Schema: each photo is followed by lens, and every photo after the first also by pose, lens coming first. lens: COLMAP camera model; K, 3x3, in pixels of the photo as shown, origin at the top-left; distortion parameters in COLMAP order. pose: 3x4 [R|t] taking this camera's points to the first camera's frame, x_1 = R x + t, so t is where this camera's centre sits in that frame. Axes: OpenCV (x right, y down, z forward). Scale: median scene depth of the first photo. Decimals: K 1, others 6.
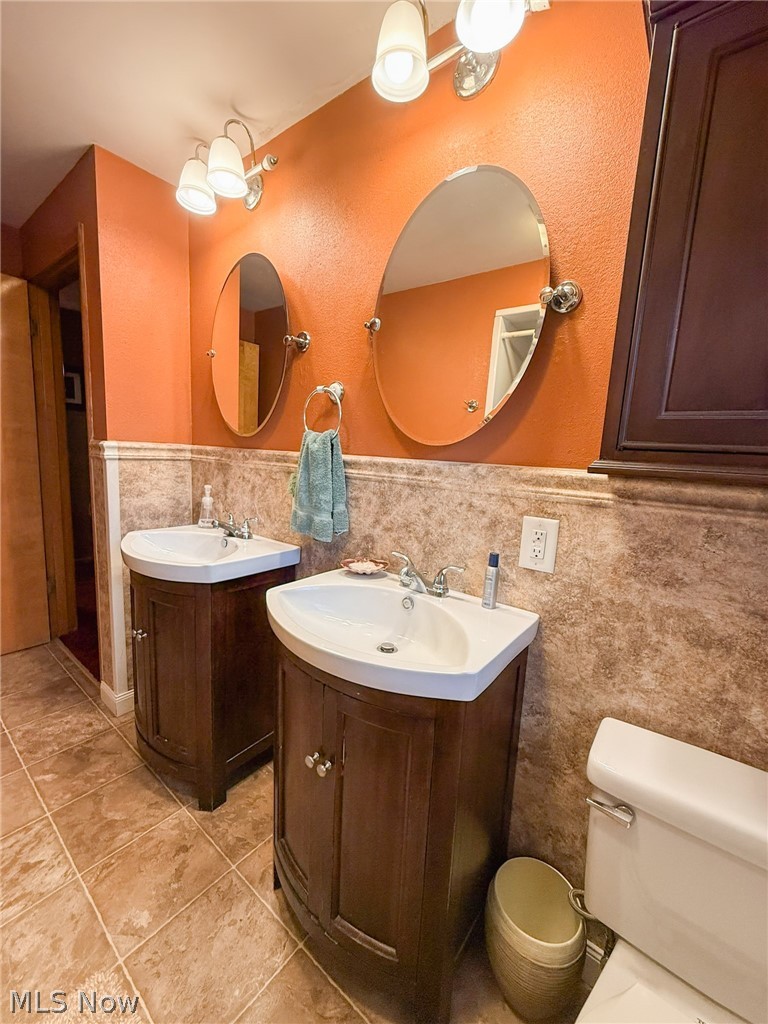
lens RADIAL K [[412.3, 0, 383.5], [0, 412.3, 510.6], [0, 0, 1]] dist [-0.002624, 0.000317]
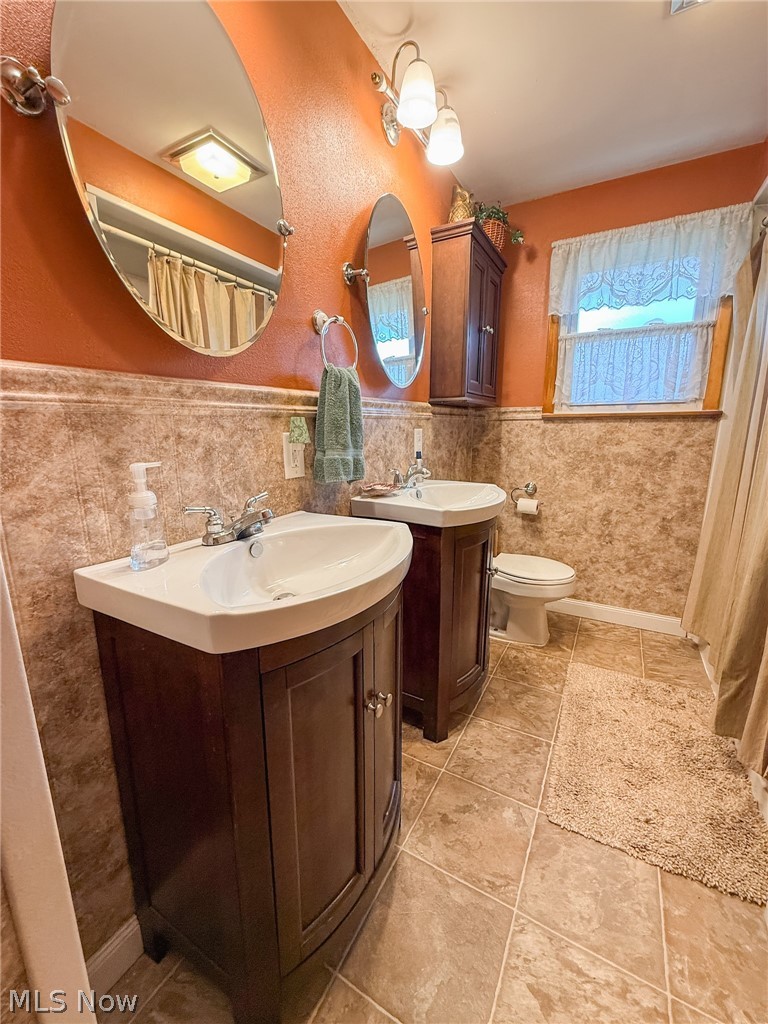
lens RADIAL K [[412.3, 0, 383.5], [0, 412.3, 510.6], [0, 0, 1]] dist [-0.002624, 0.000317]
pose [[-0.150757, -0.259105, 0.954011, -1.254755], [0.132338, 0.951065, 0.279217, -0.145136], [-0.979673, 0.168346, -0.109090, 1.187435]]
